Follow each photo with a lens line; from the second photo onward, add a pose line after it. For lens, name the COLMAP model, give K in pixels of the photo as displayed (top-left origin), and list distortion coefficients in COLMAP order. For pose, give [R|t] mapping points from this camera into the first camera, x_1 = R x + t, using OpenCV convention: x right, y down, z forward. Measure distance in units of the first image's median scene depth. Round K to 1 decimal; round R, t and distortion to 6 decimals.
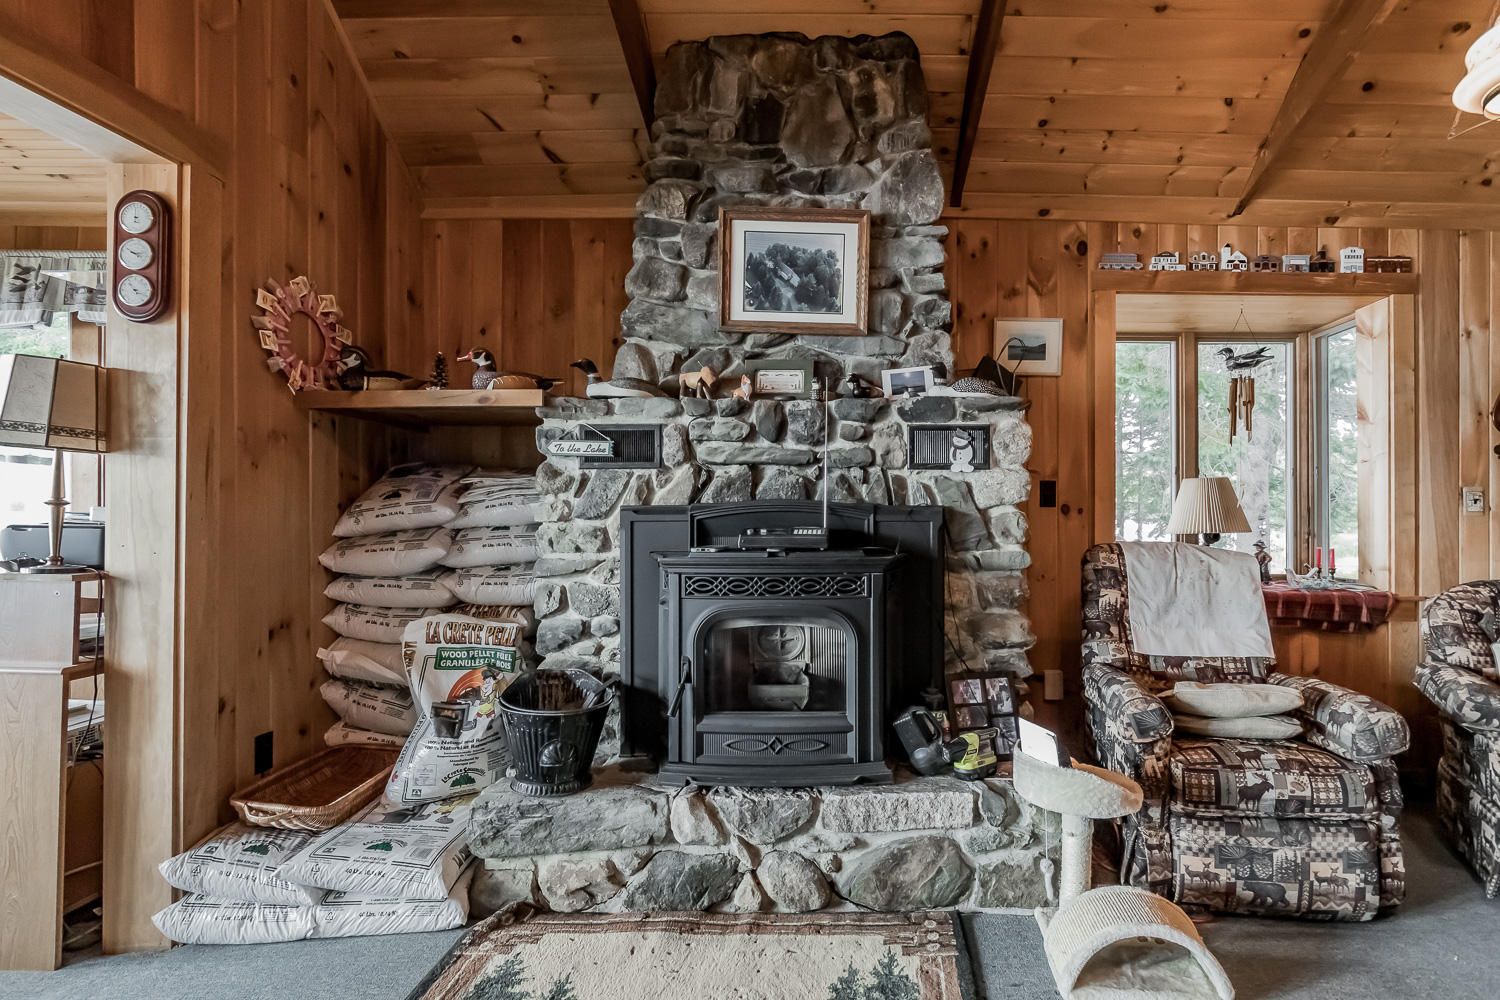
lens RADIAL K [[617.0, 0, 750.2], [0, 617.0, 509.5], [0, 0, 1]] dist [0.001120, -0.000382]
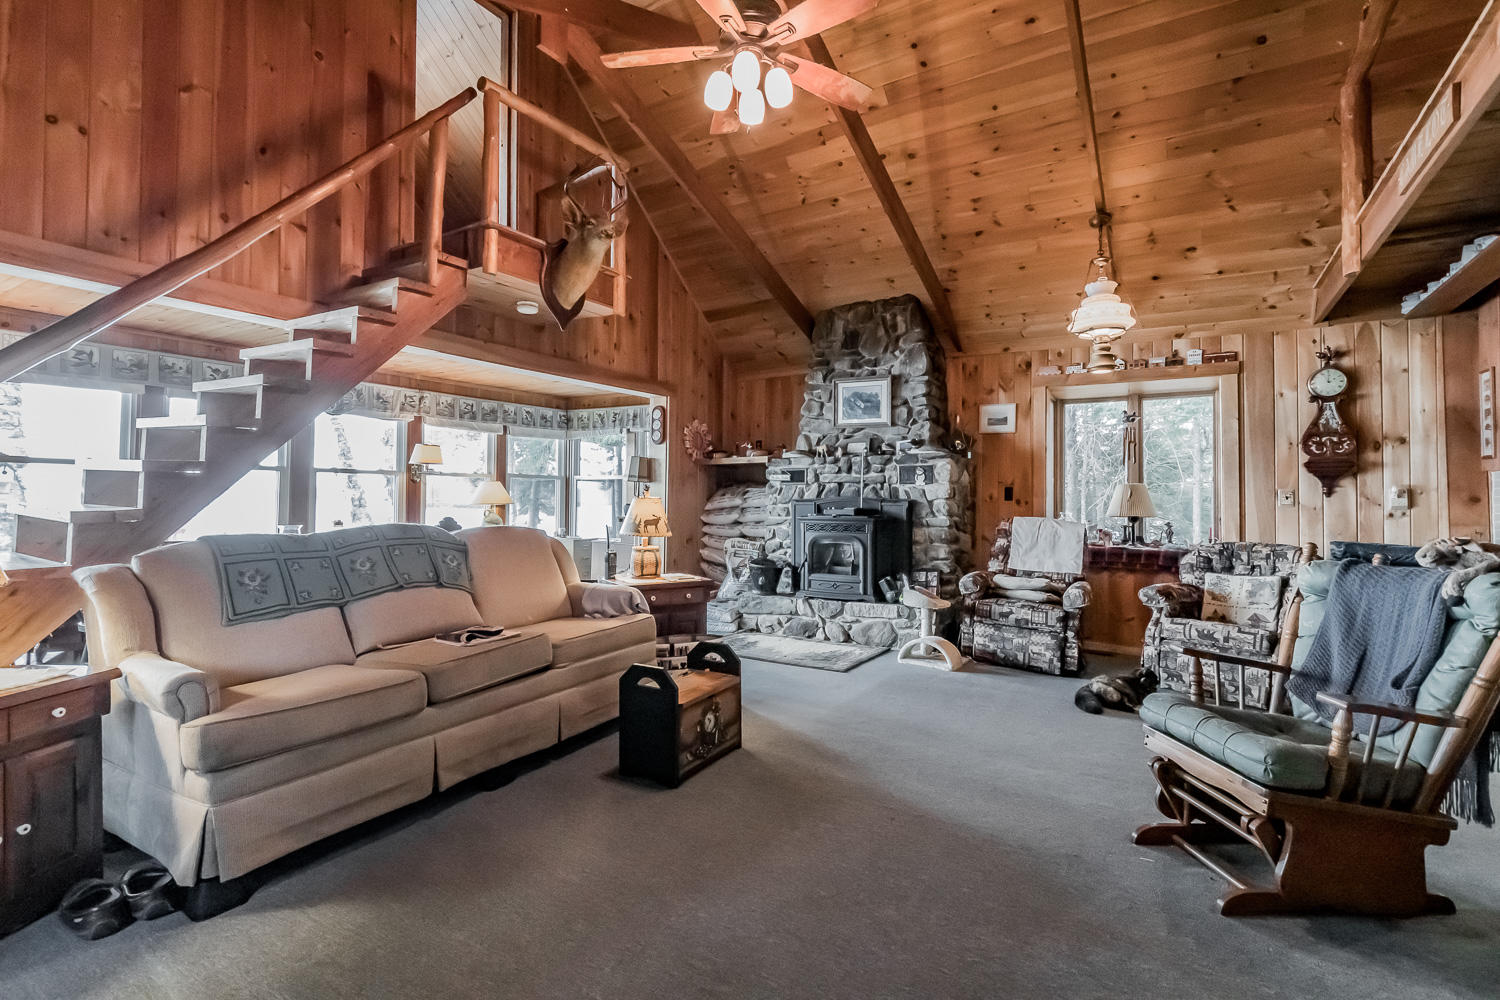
lens RADIAL K [[719.2, 0, 750.0], [0, 719.2, 500.0], [0, 0, 1]] dist [-0.000689, -0.000607]
pose [[0.850707, 0.002936, -0.525631, 1.234867], [-0.009050, 0.999918, -0.009061, 0.027886], [0.525562, 0.012465, 0.850664, -1.696177]]
